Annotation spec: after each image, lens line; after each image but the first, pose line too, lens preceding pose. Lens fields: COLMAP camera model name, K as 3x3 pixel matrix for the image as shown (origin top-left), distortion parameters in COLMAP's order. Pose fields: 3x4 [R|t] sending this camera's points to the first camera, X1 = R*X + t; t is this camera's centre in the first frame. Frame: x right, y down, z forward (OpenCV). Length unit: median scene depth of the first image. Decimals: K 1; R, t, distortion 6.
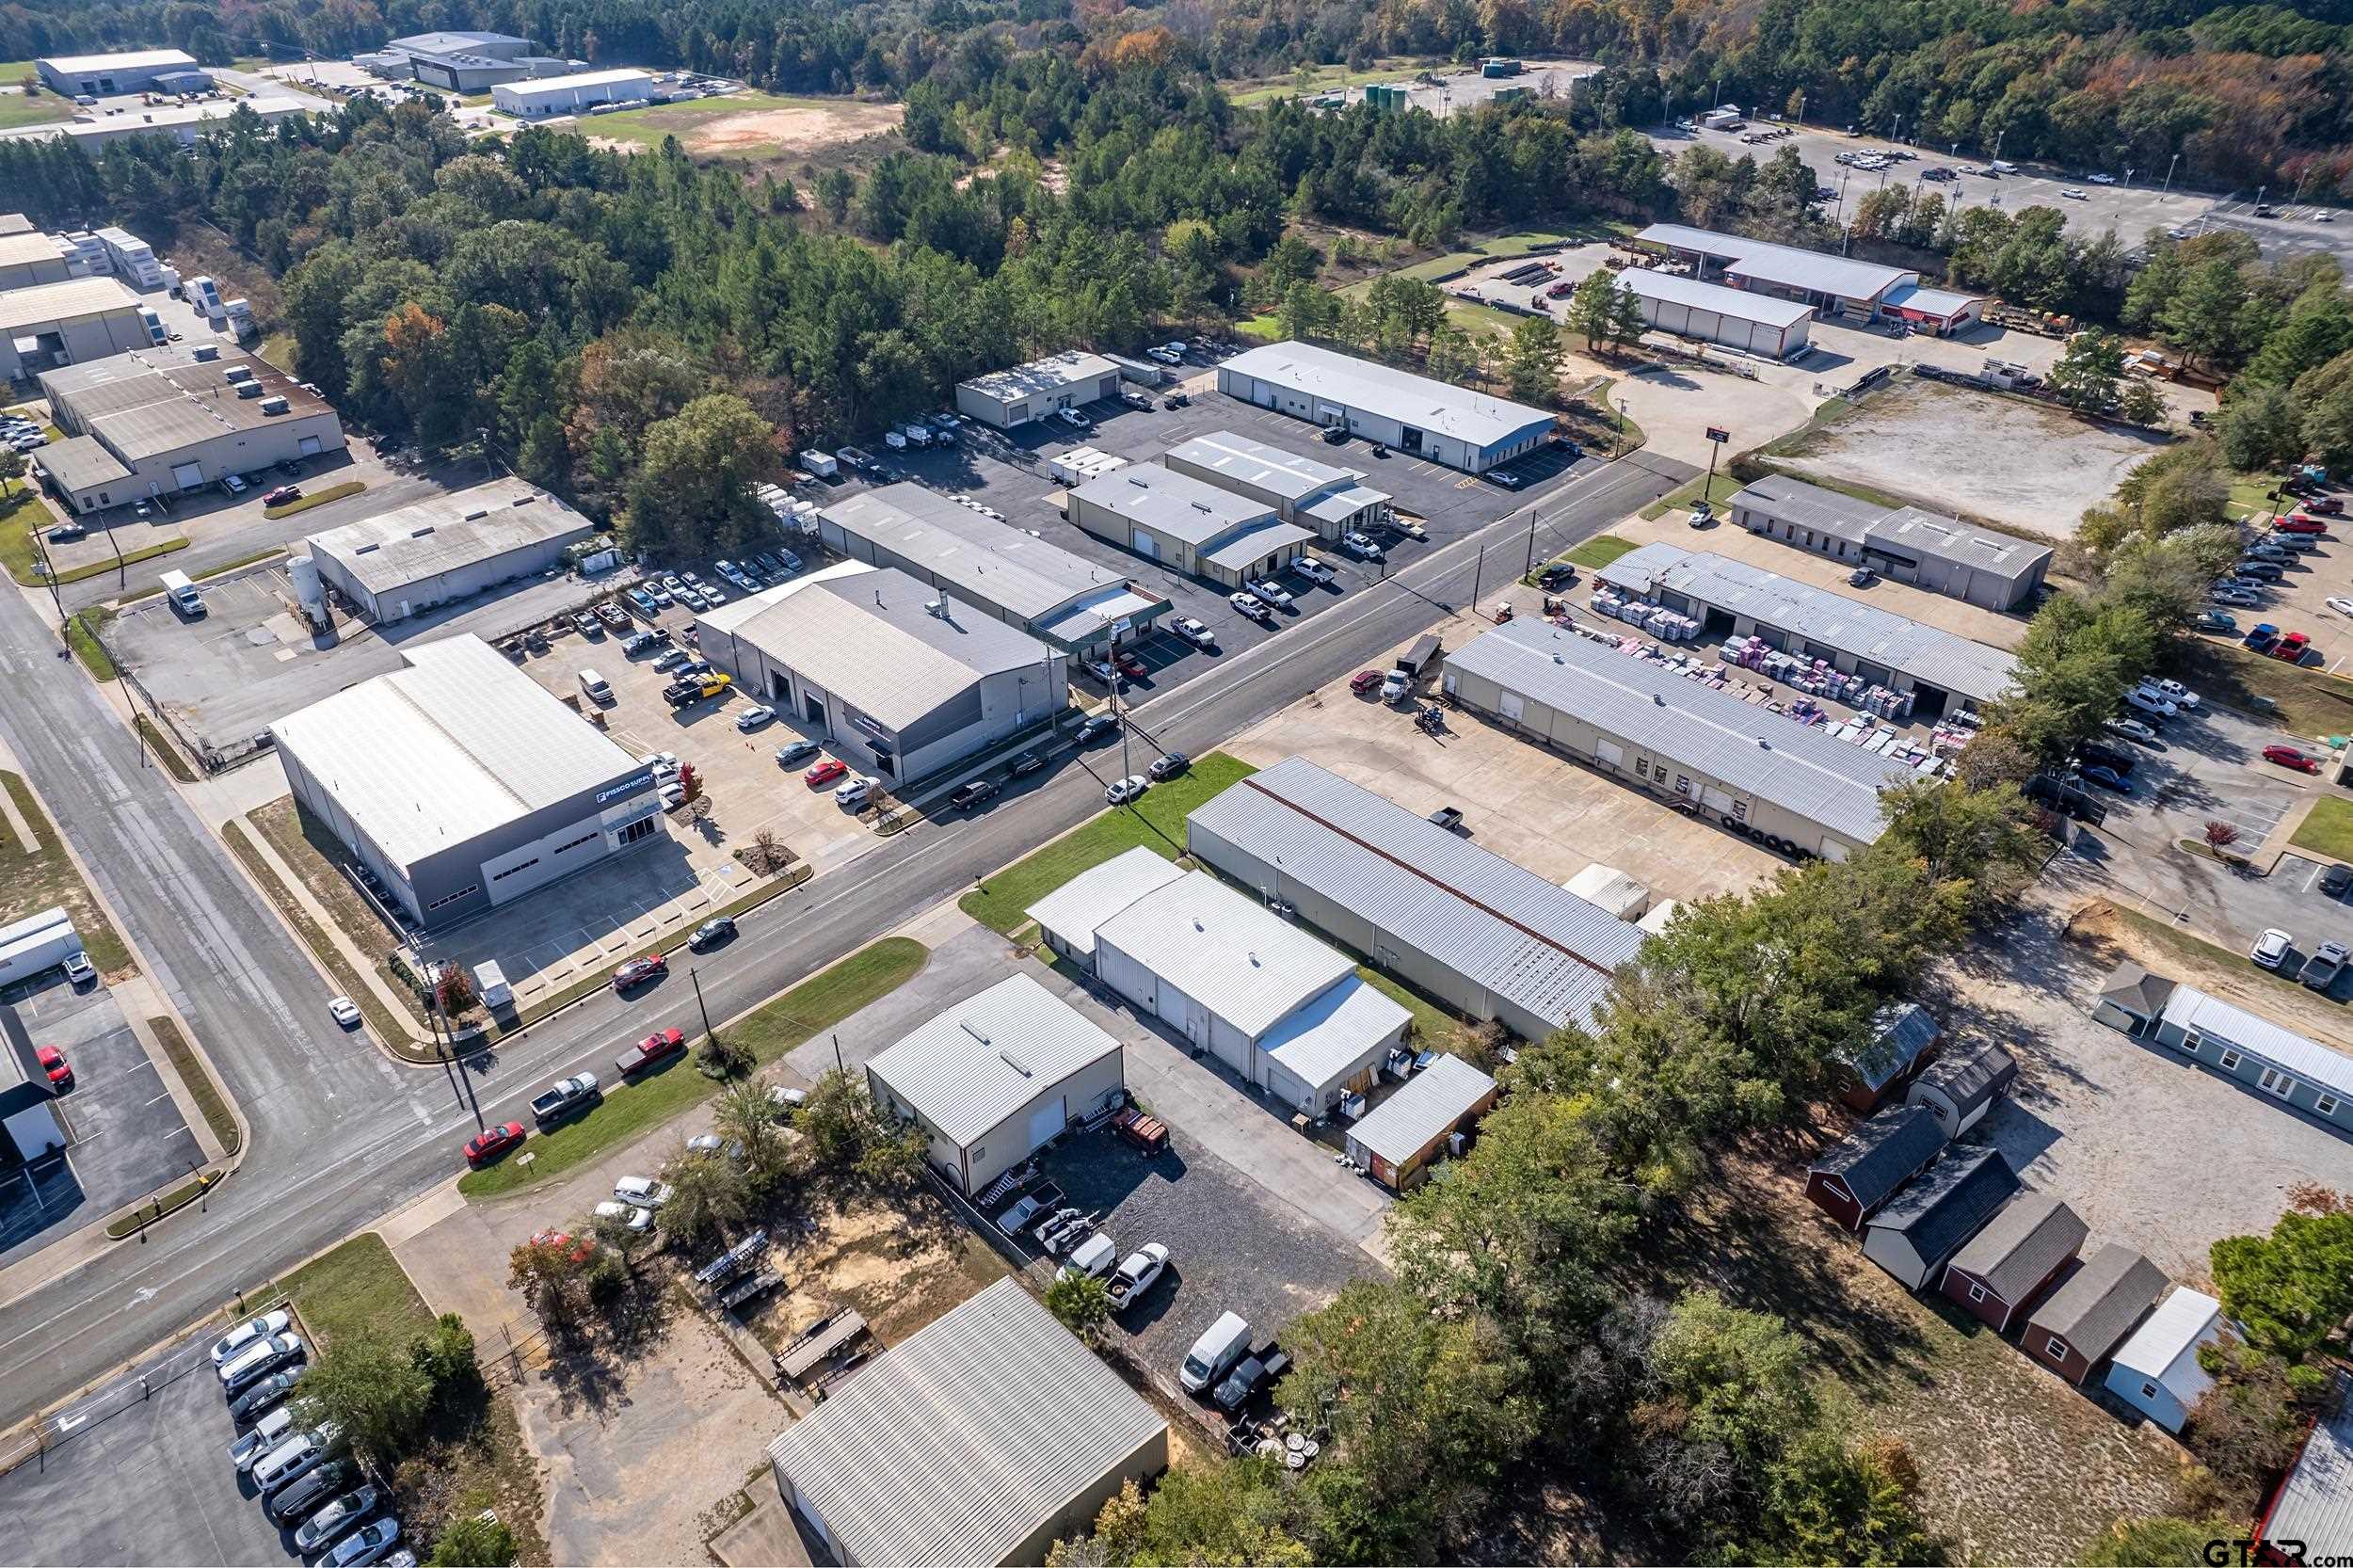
lens RADIAL K [[1539.2, 0, 1152.3], [0, 1539.2, 784.0], [0, 0, 1]] dist [-0.047725, 0.001018]
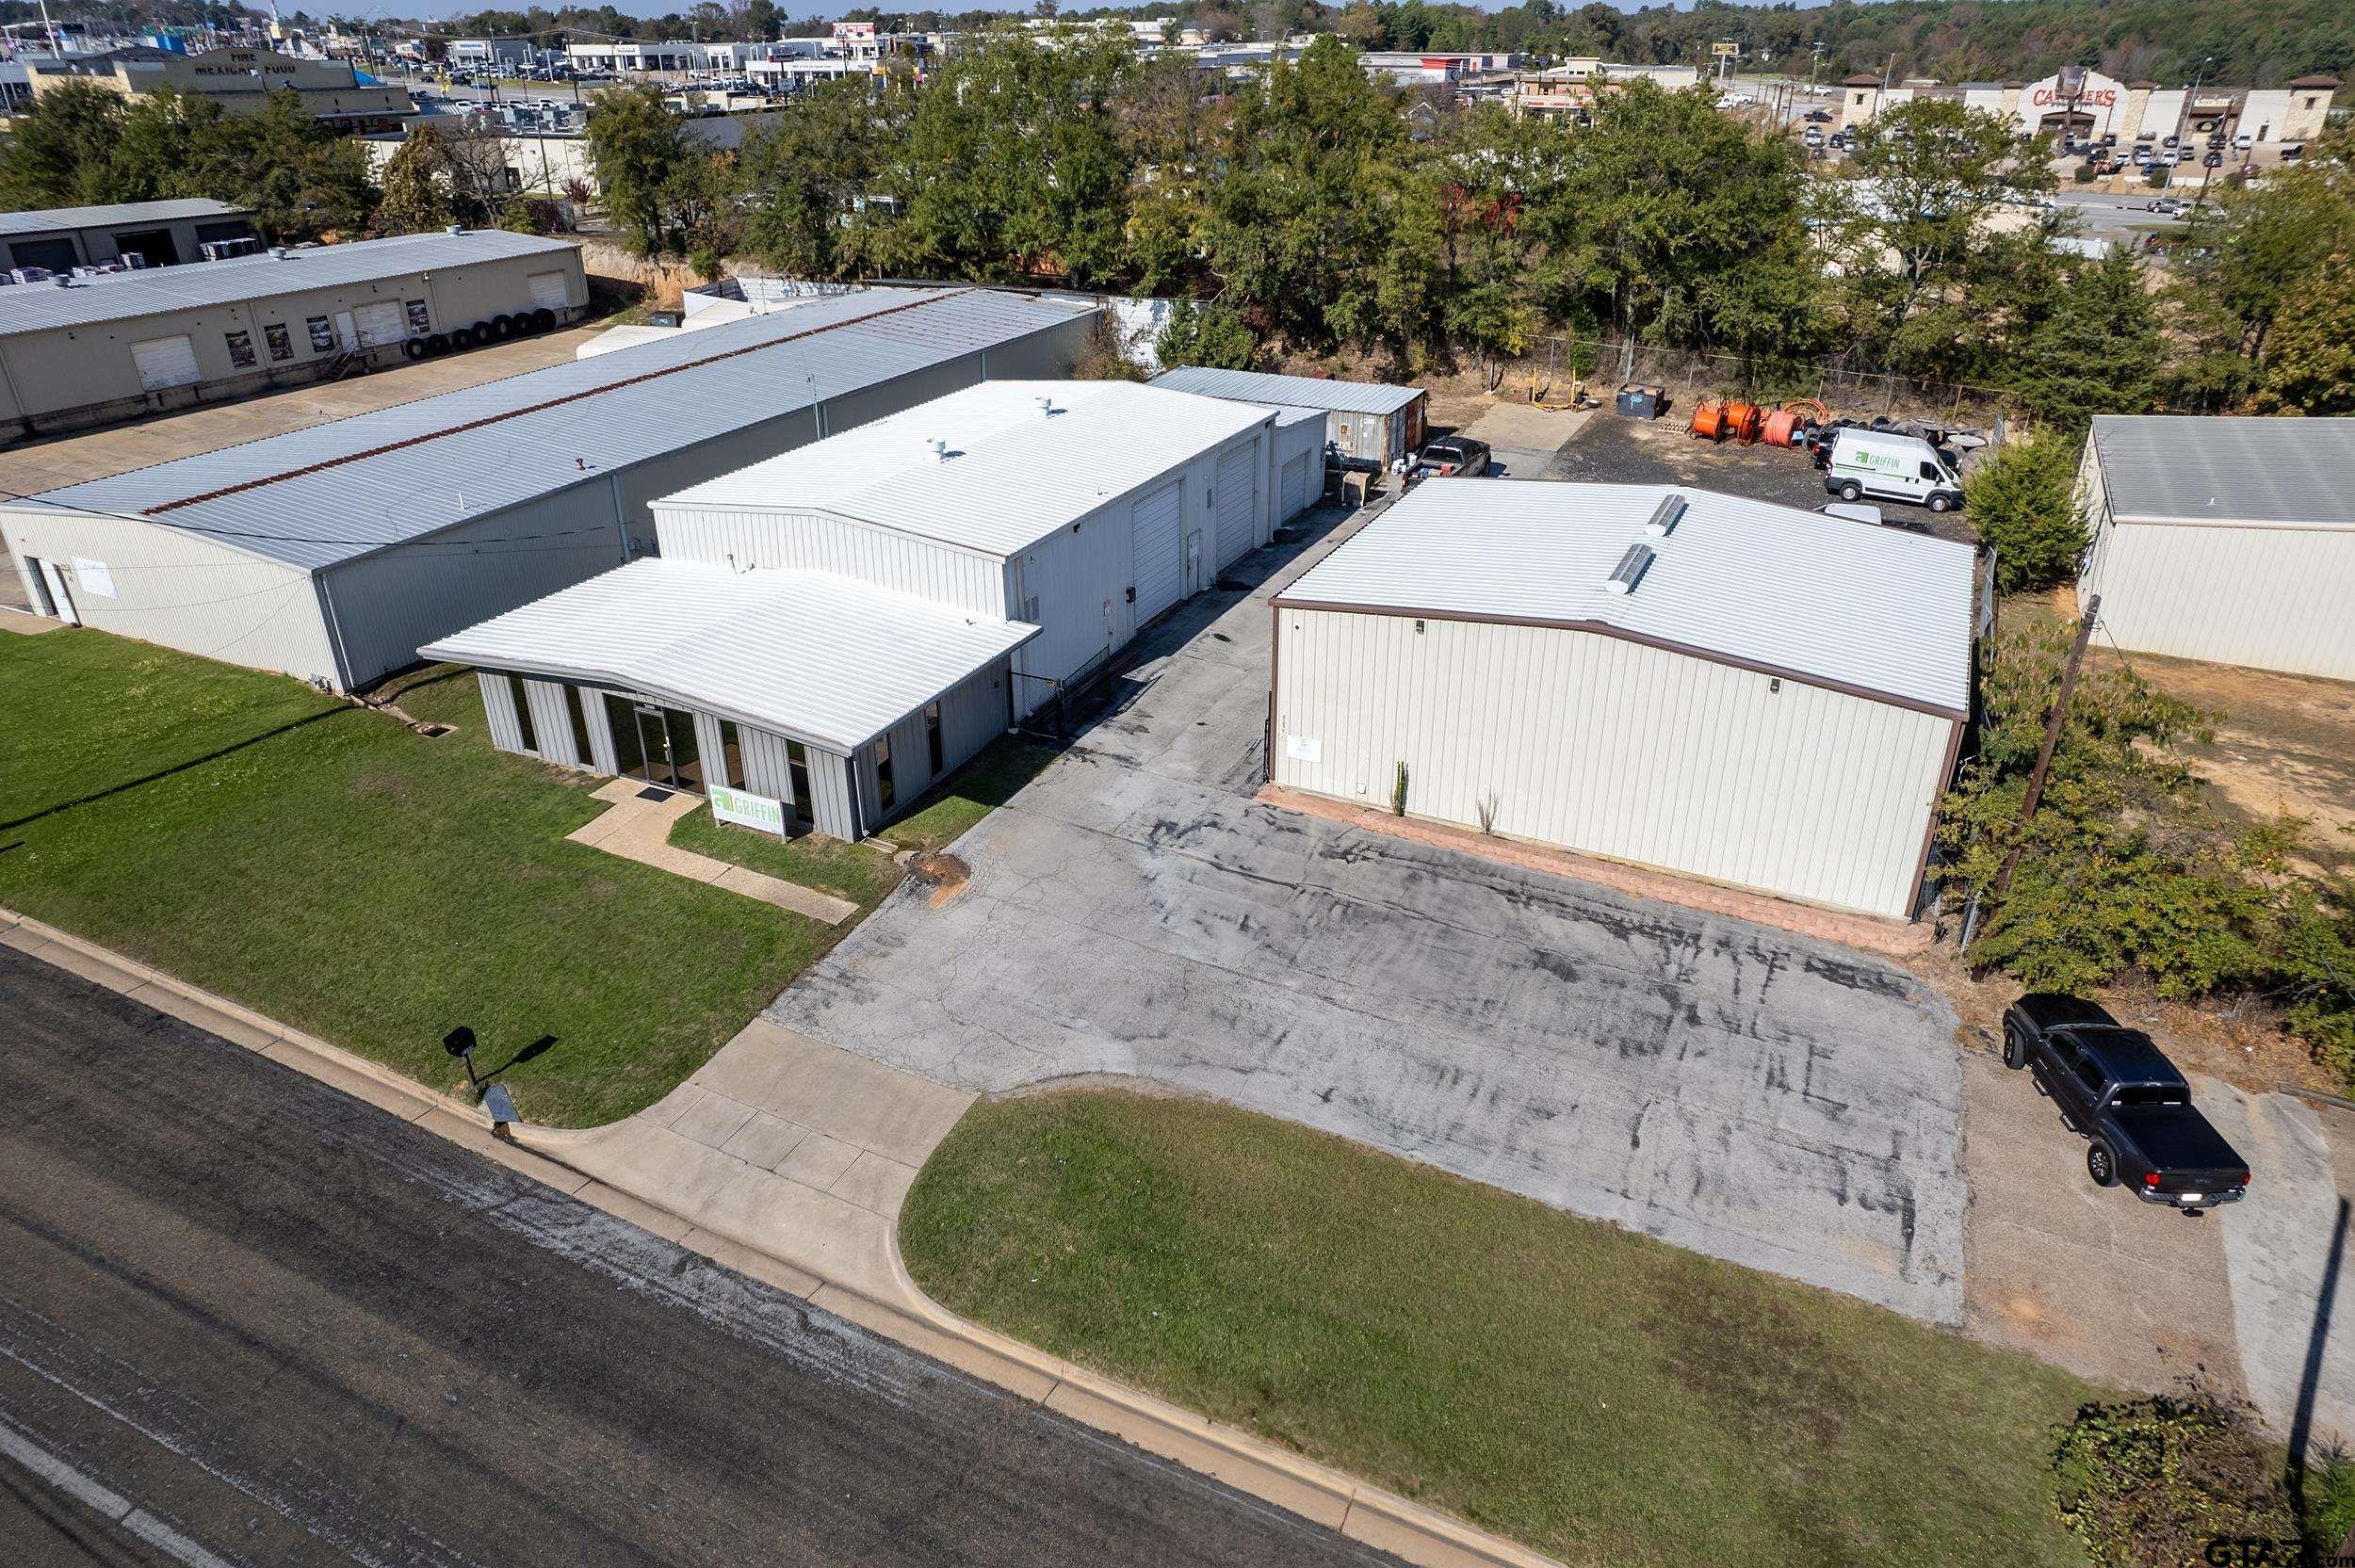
lens RADIAL K [[1501.7, 0, 1183.0], [0, 1501.7, 791.1], [0, 0, 1]] dist [-0.070350, 0.064005]
pose [[-0.343563, -0.416917, 0.841513, -0.364667], [0.520539, 0.661277, 0.540141, -0.020847], [-0.781667, 0.623613, -0.010168, 1.121349]]
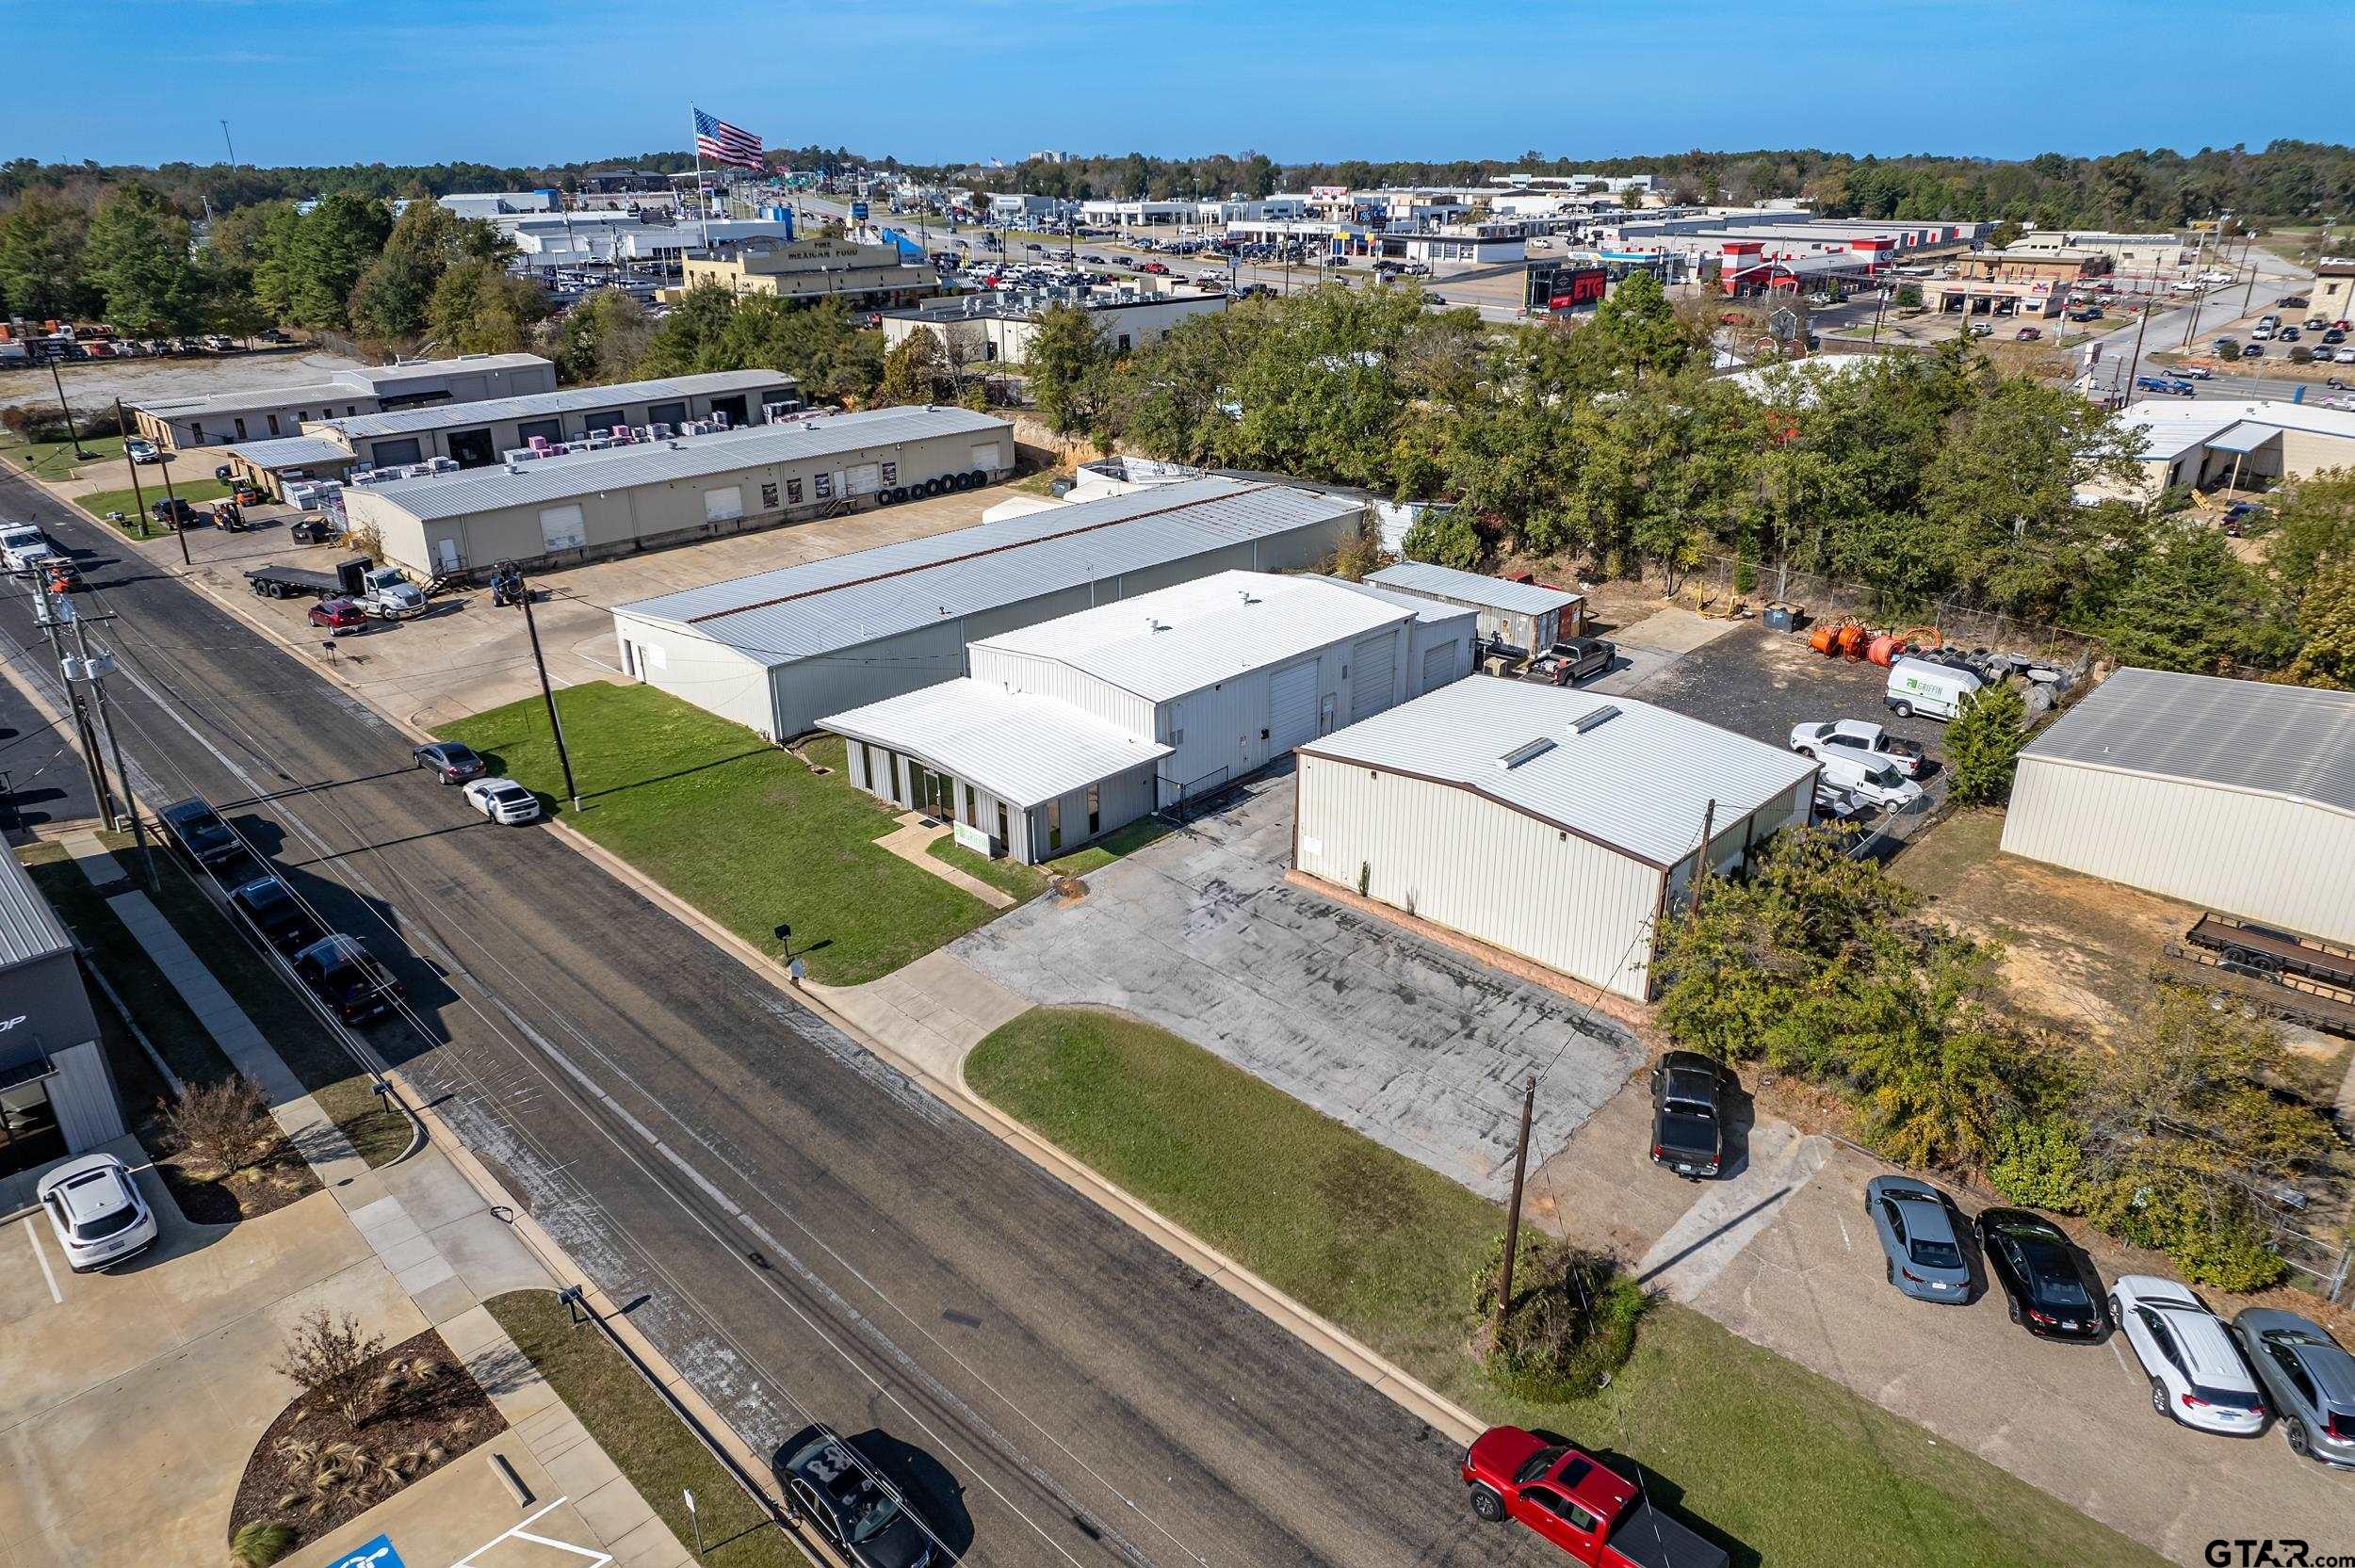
lens RADIAL K [[1501.7, 0, 1183.0], [0, 1501.7, 791.1], [0, 0, 1]] dist [-0.070350, 0.064005]
pose [[-0.040557, -0.376037, 0.925717, -0.552533], [0.552830, 0.763304, 0.334283, -0.043751], [-0.832306, 0.525322, 0.176928, 1.029806]]
